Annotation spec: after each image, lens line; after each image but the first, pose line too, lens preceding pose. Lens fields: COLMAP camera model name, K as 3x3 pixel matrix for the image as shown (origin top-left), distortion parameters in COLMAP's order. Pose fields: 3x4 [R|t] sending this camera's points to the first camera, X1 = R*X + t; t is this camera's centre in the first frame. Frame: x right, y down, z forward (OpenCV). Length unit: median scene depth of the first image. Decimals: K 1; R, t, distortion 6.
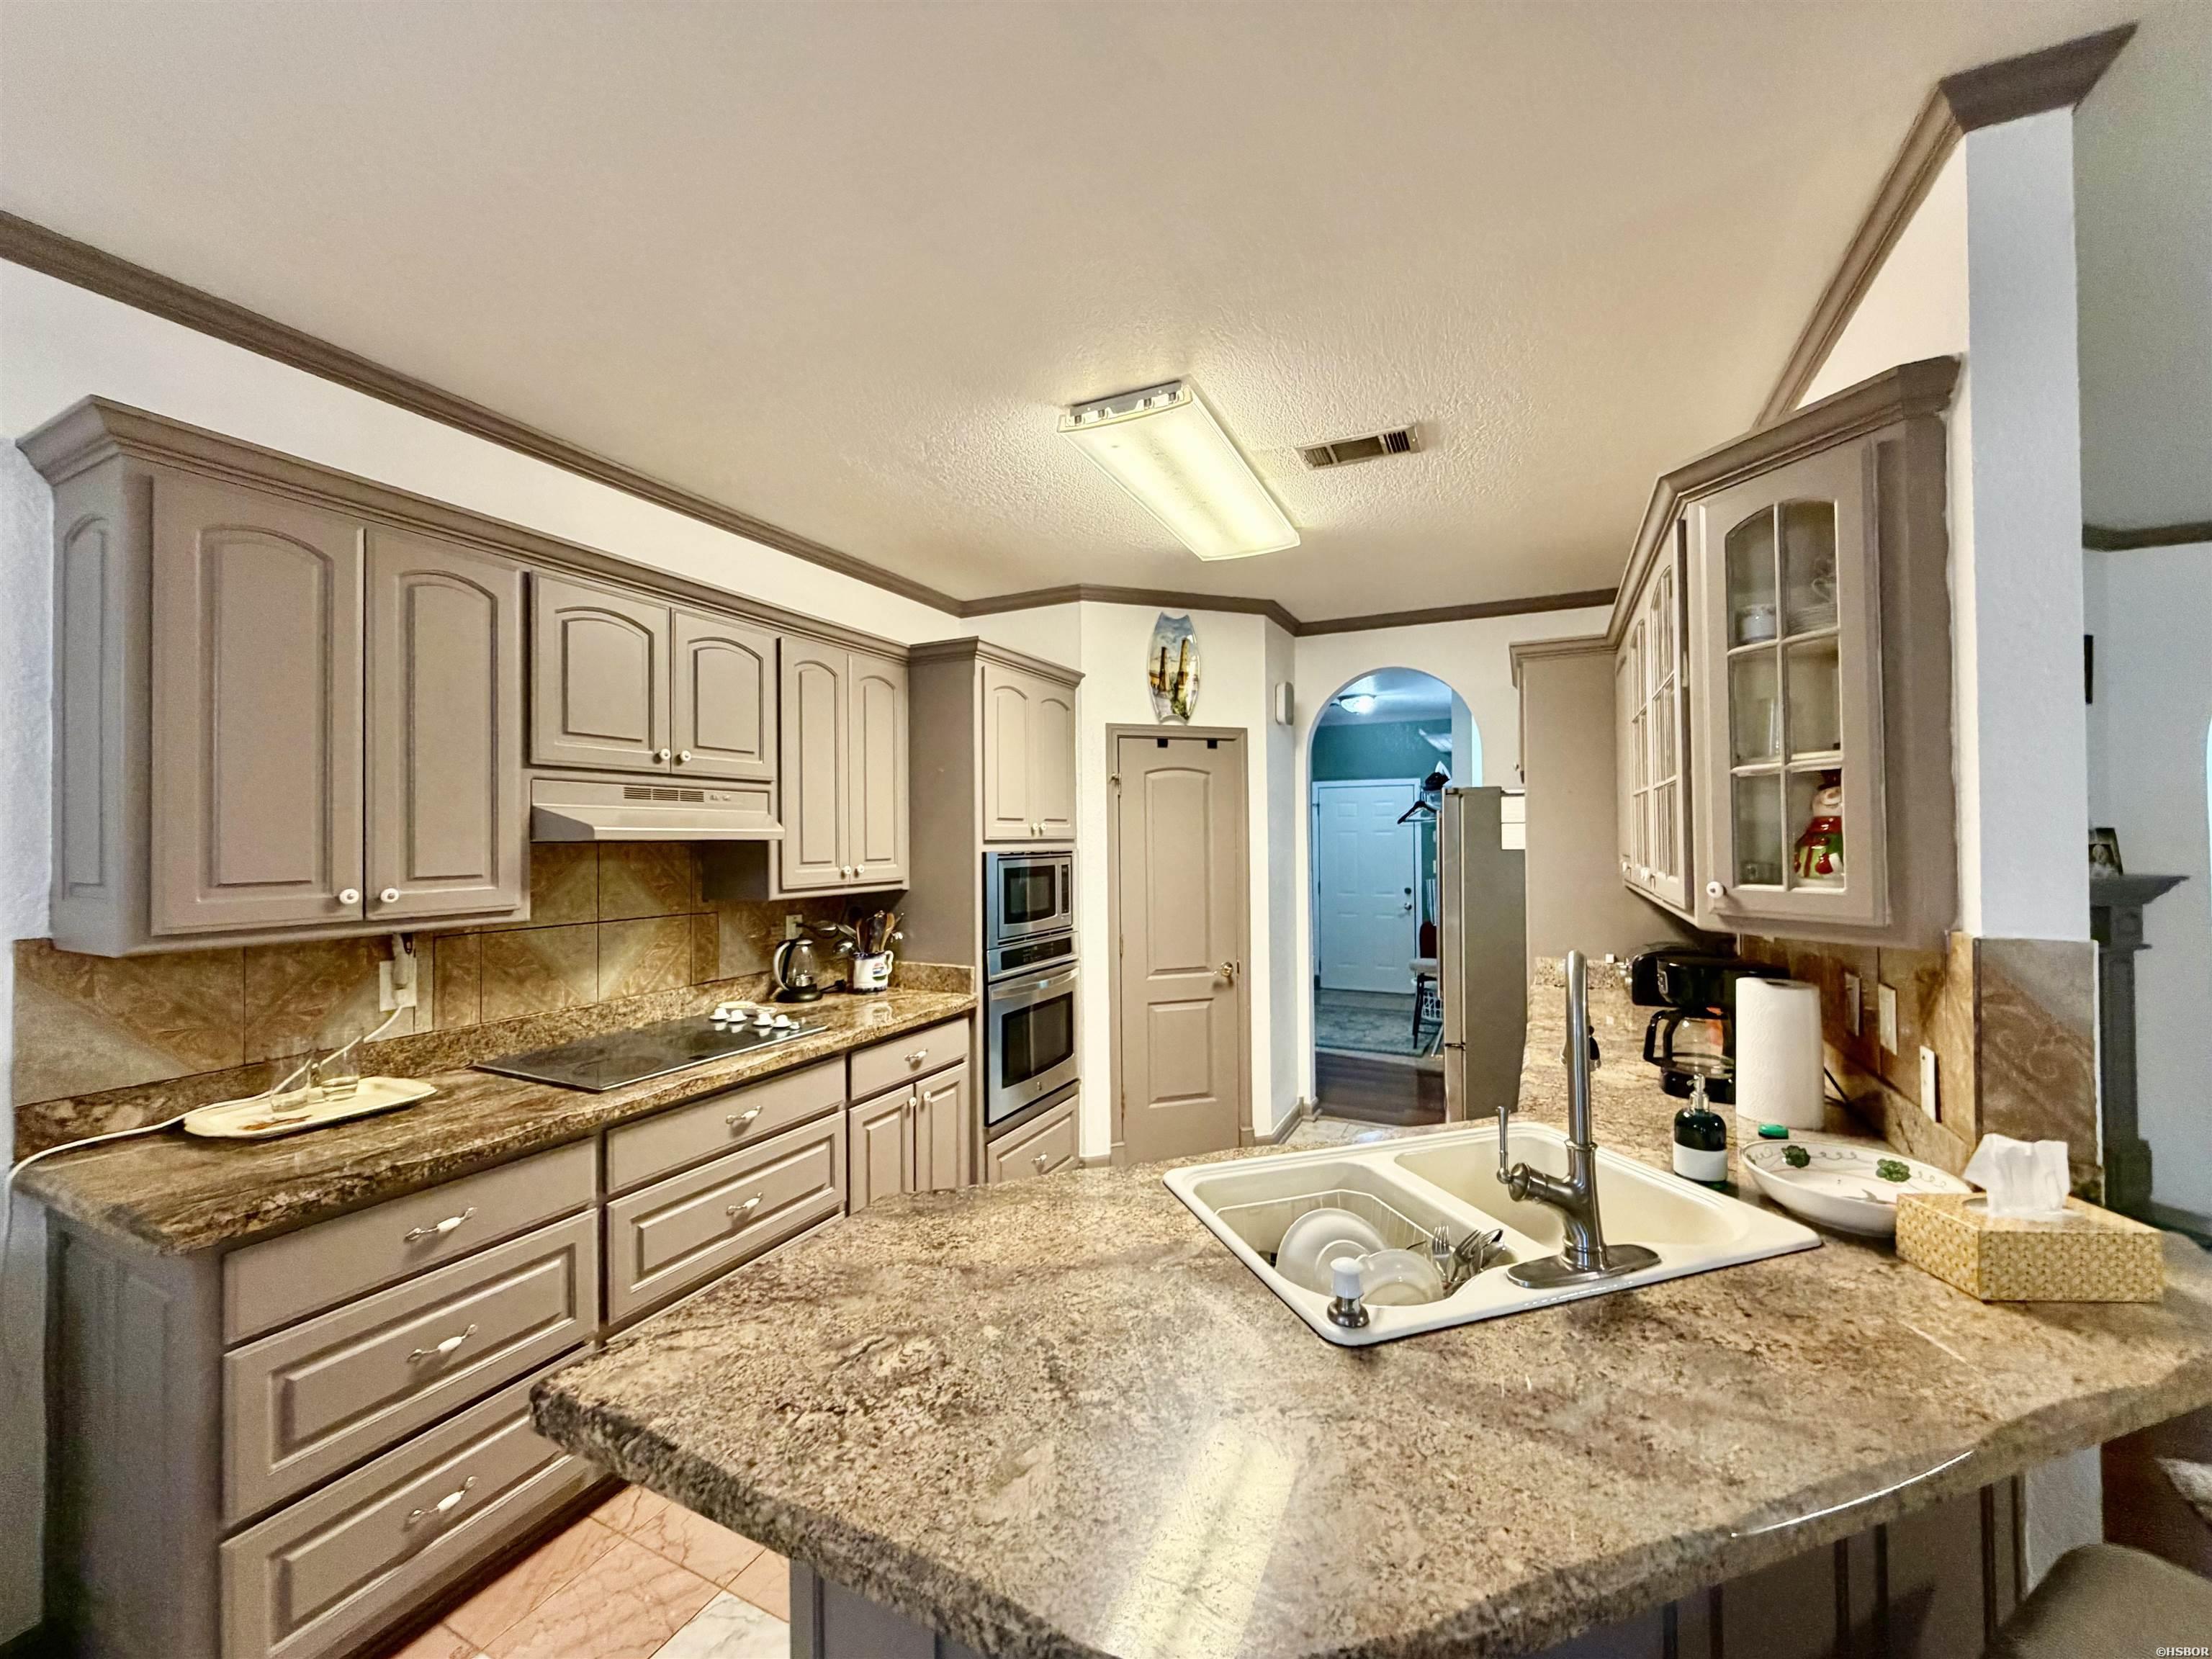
lens RADIAL K [[887.2, 0, 1097.0], [0, 887.2, 828.5], [0, 0, 1]] dist [0.002863, 0.000297]
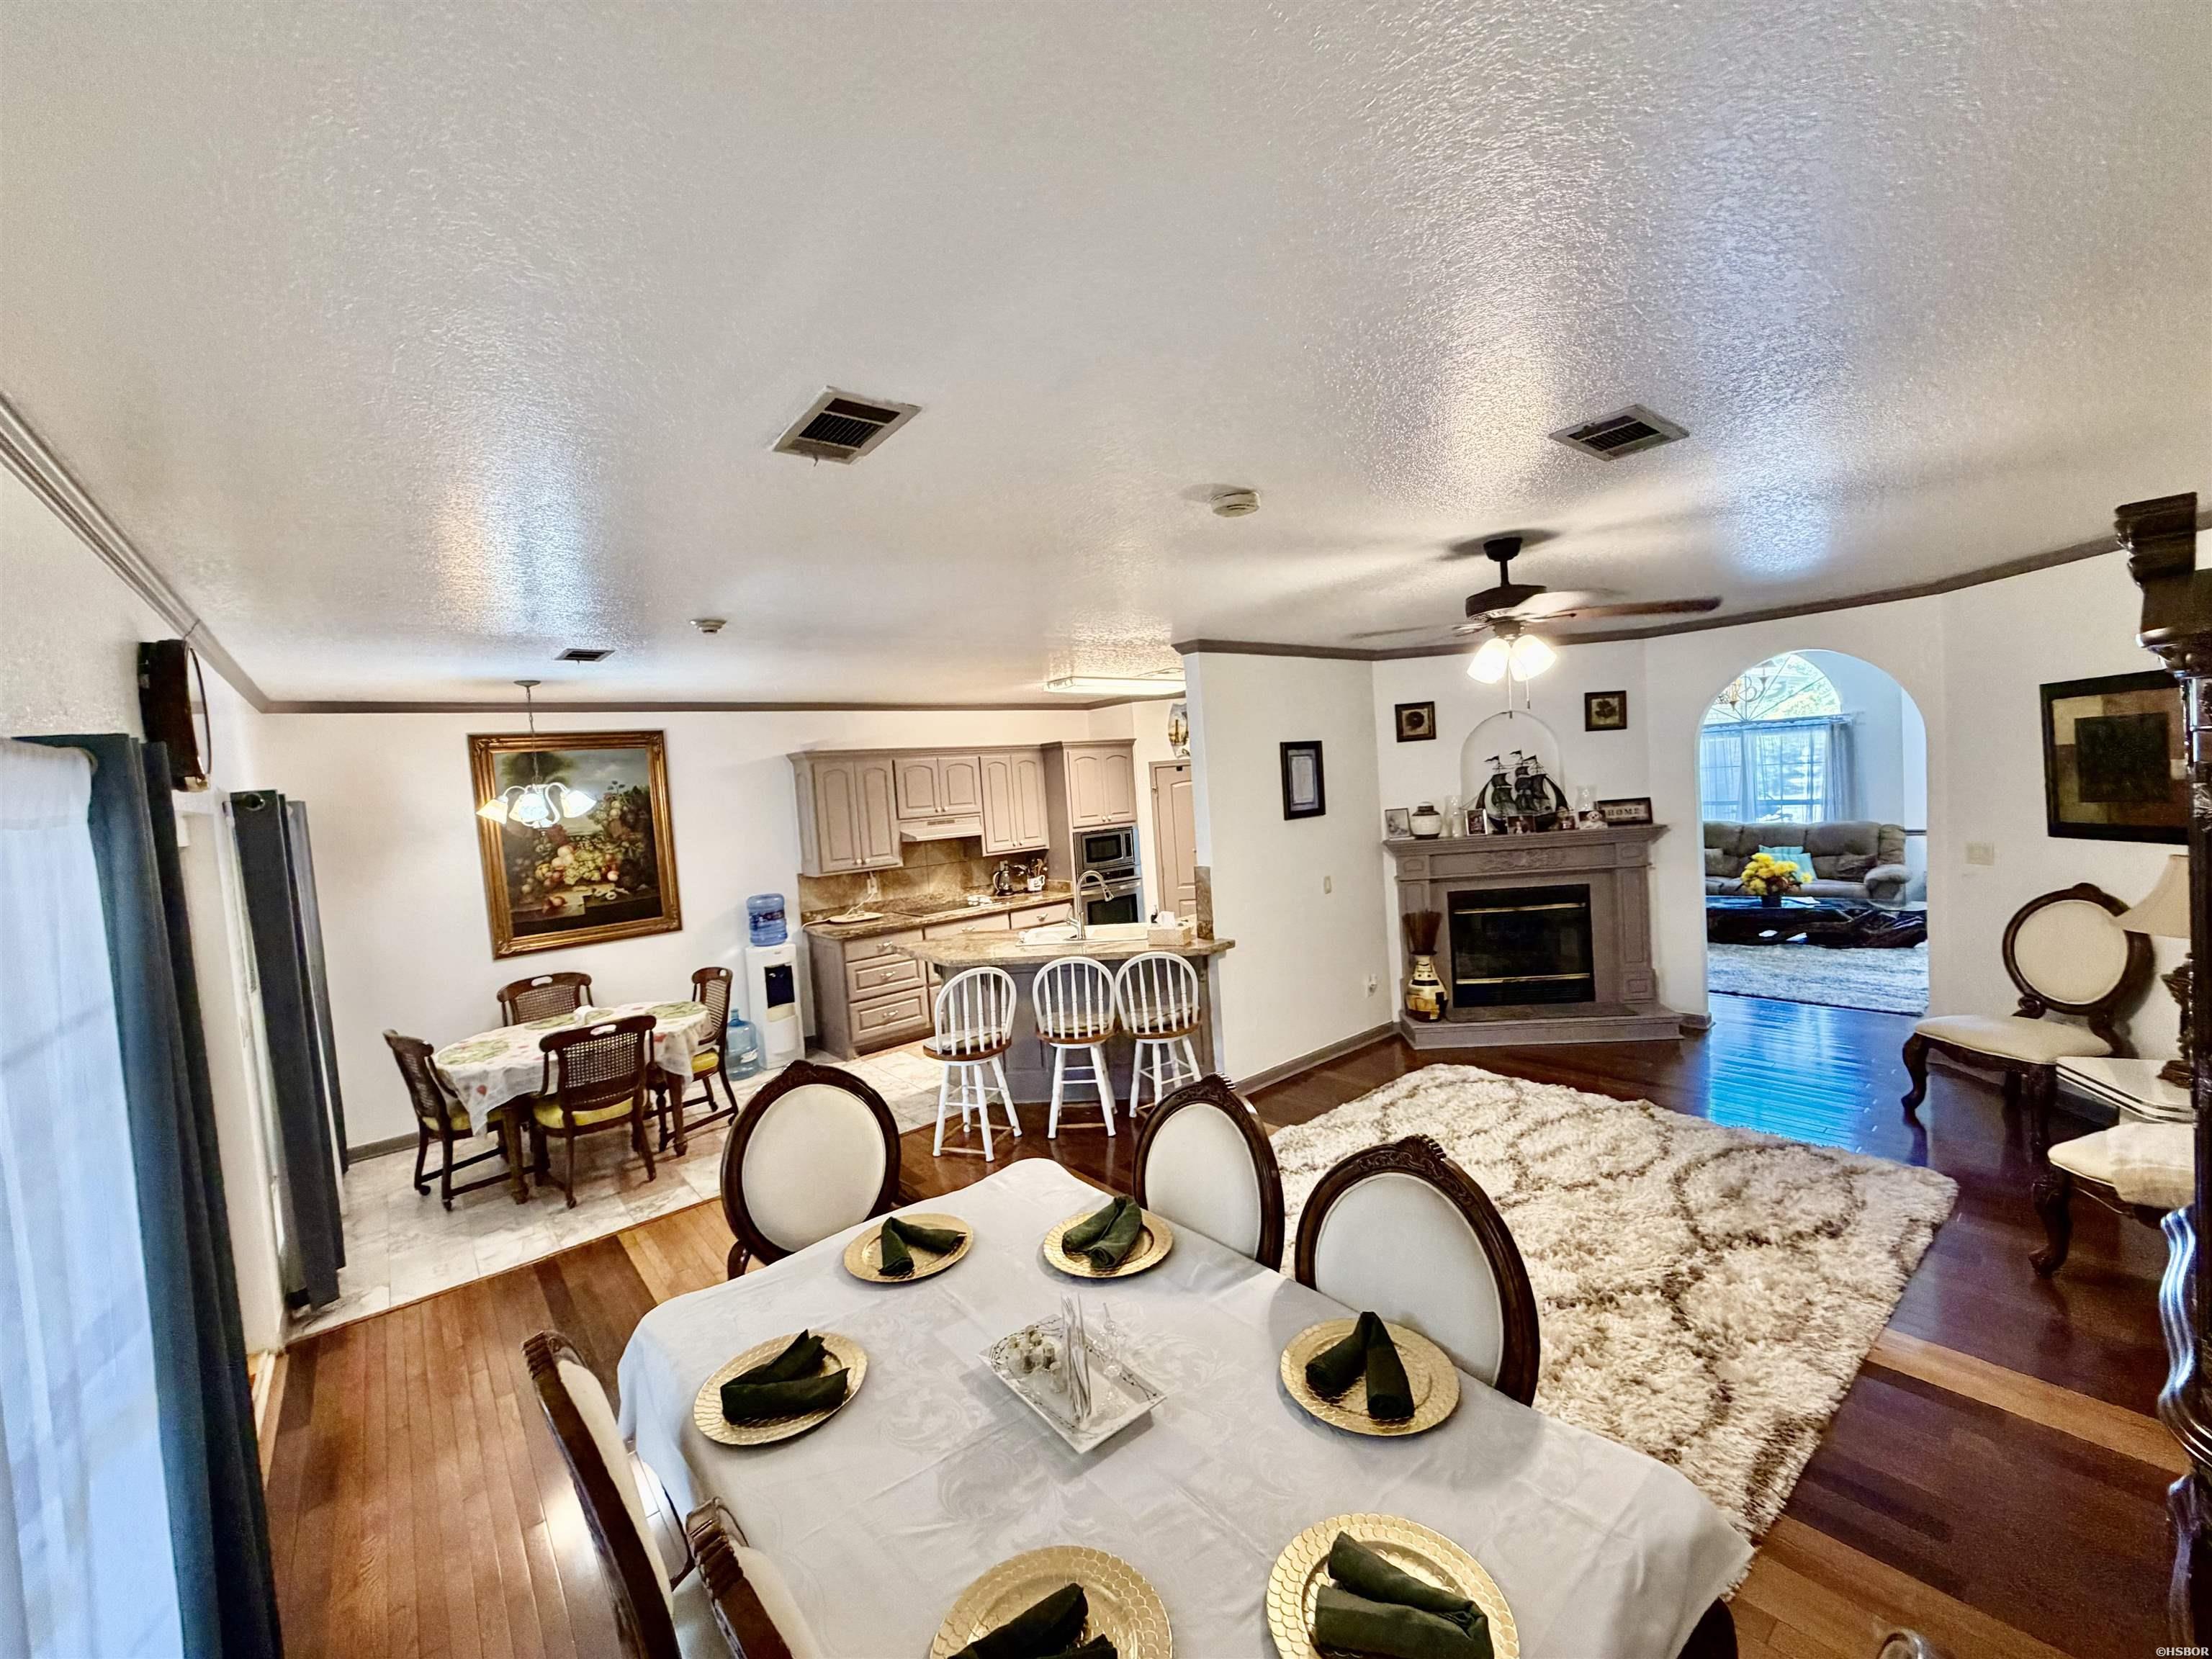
lens RADIAL K [[887.2, 0, 1106.6], [0, 887.2, 826.0], [0, 0, 1]] dist [0.002863, 0.000297]
pose [[0.913021, -0.037047, -0.406227, 1.055333], [0.067840, 0.995789, 0.061661, -0.149903], [0.402232, -0.083856, 0.911689, -1.274312]]
